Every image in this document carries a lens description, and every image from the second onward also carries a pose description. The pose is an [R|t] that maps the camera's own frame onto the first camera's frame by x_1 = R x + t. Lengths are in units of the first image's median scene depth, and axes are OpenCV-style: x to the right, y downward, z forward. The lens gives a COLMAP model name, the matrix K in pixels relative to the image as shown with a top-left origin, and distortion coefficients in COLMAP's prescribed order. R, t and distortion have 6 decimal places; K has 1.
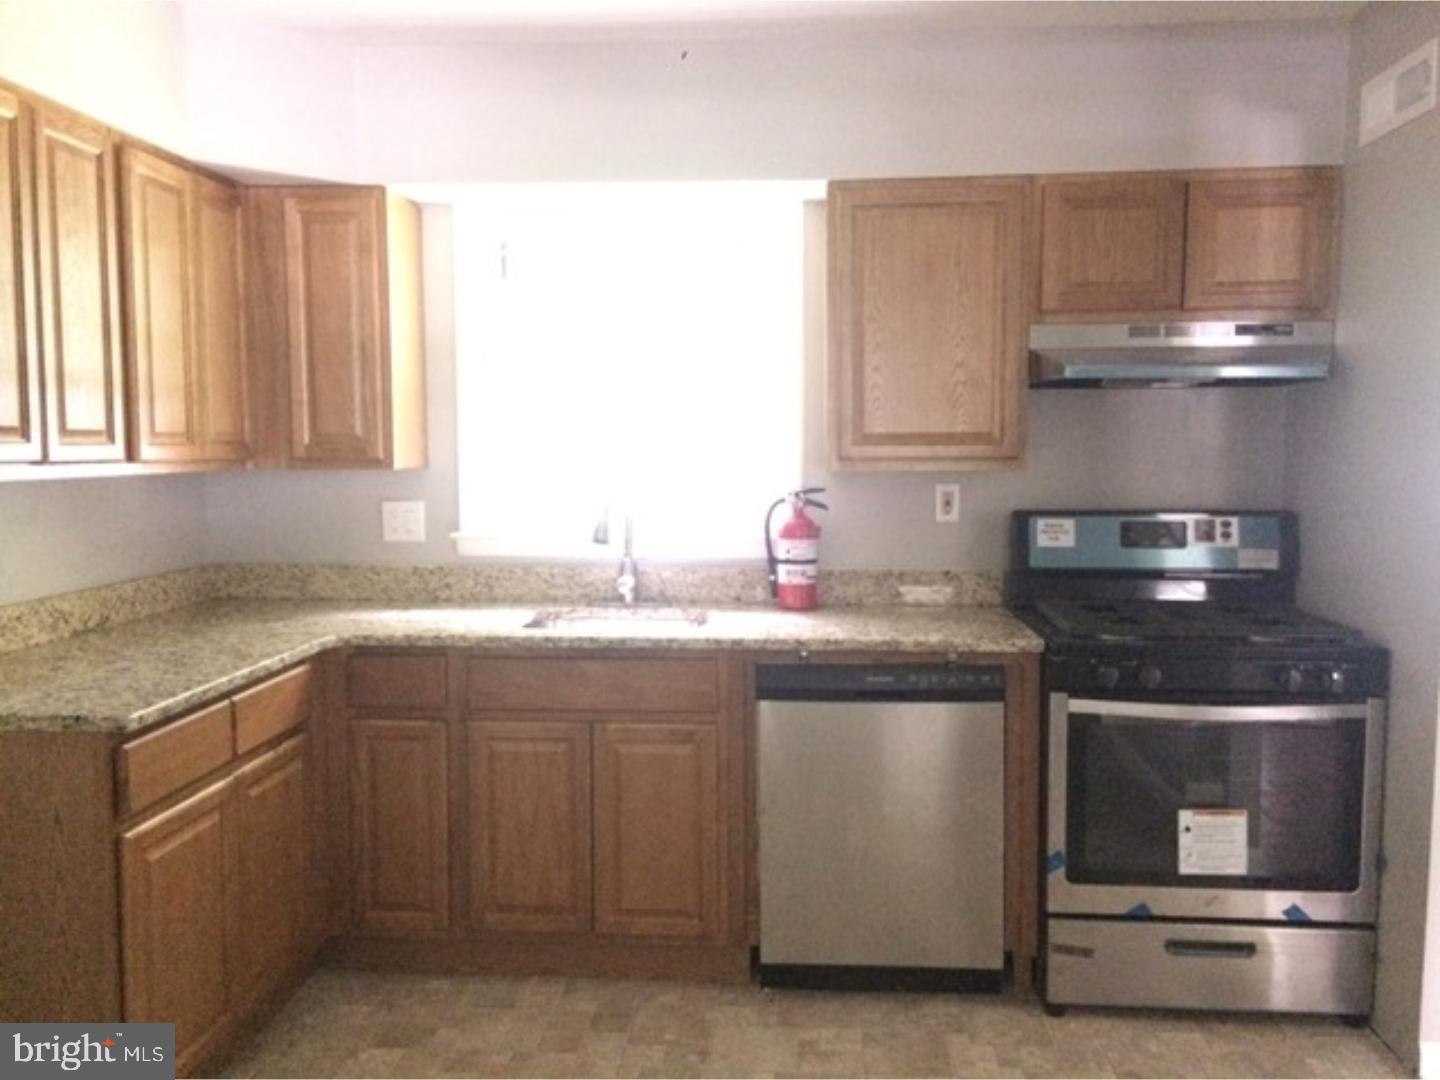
lens RADIAL K [[1206.4, 0, 728.4], [0, 1206.4, 538.0], [0, 0, 1]] dist [0.074014, -0.070724]
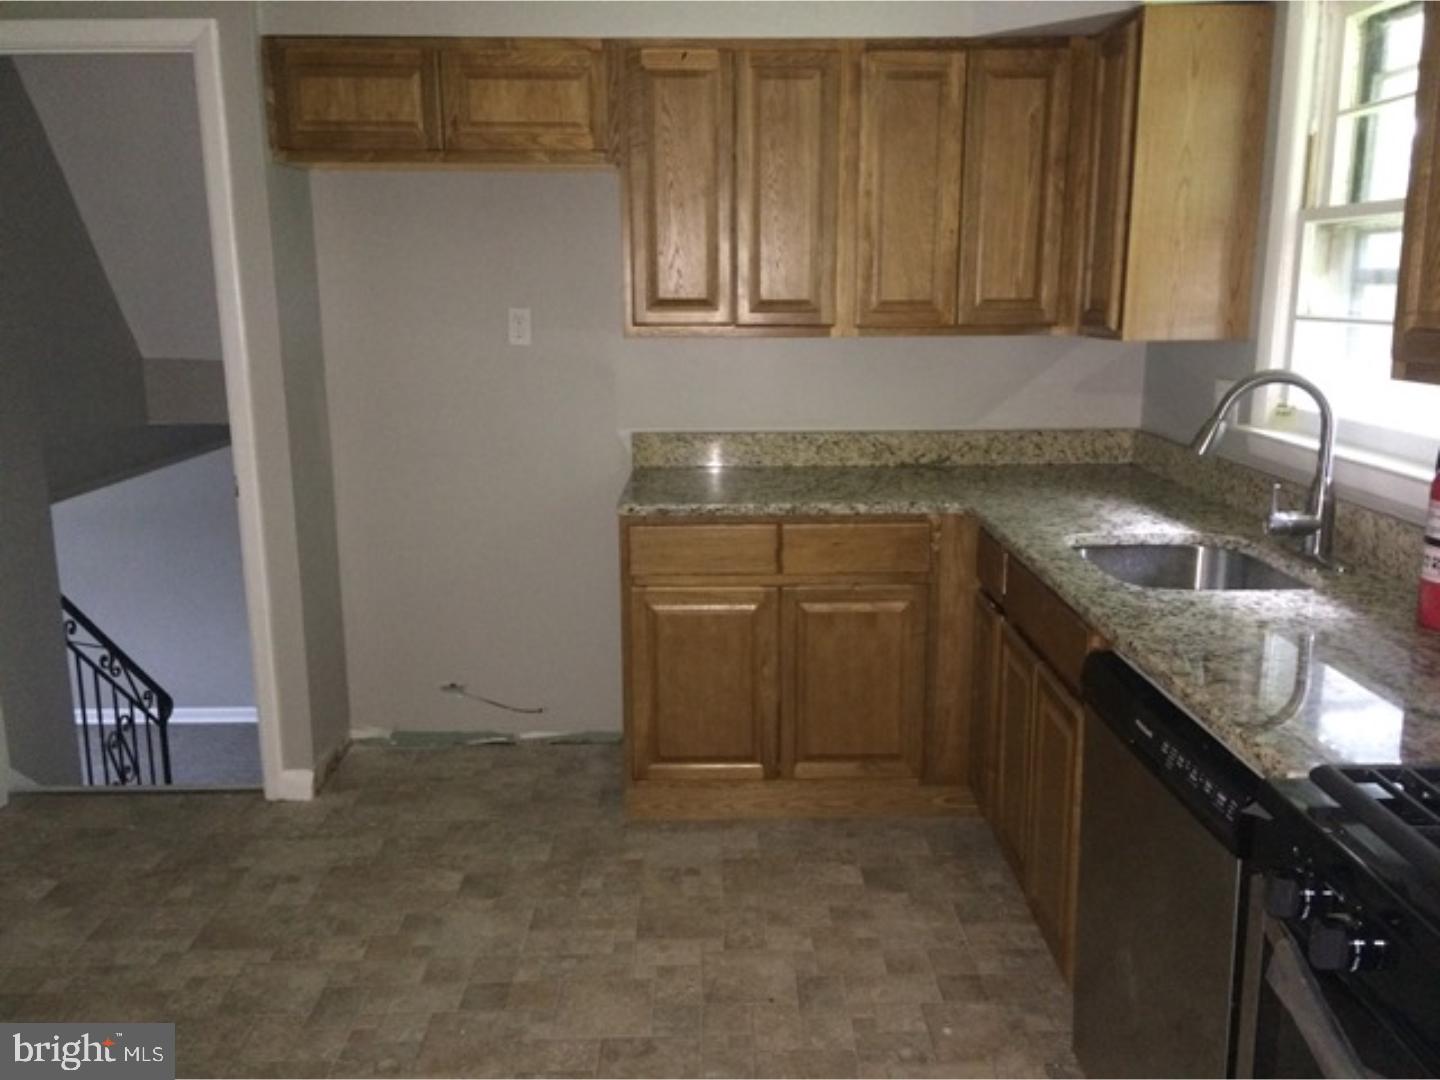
lens RADIAL K [[1206.4, 0, 727.1], [0, 1206.4, 534.2], [0, 0, 1]] dist [0.074014, -0.070724]
pose [[0.084389, 0.200954, -0.975959, 0.678081], [-0.077527, 0.977808, 0.194631, -0.079834], [0.993412, 0.059239, 0.098096, 0.723520]]
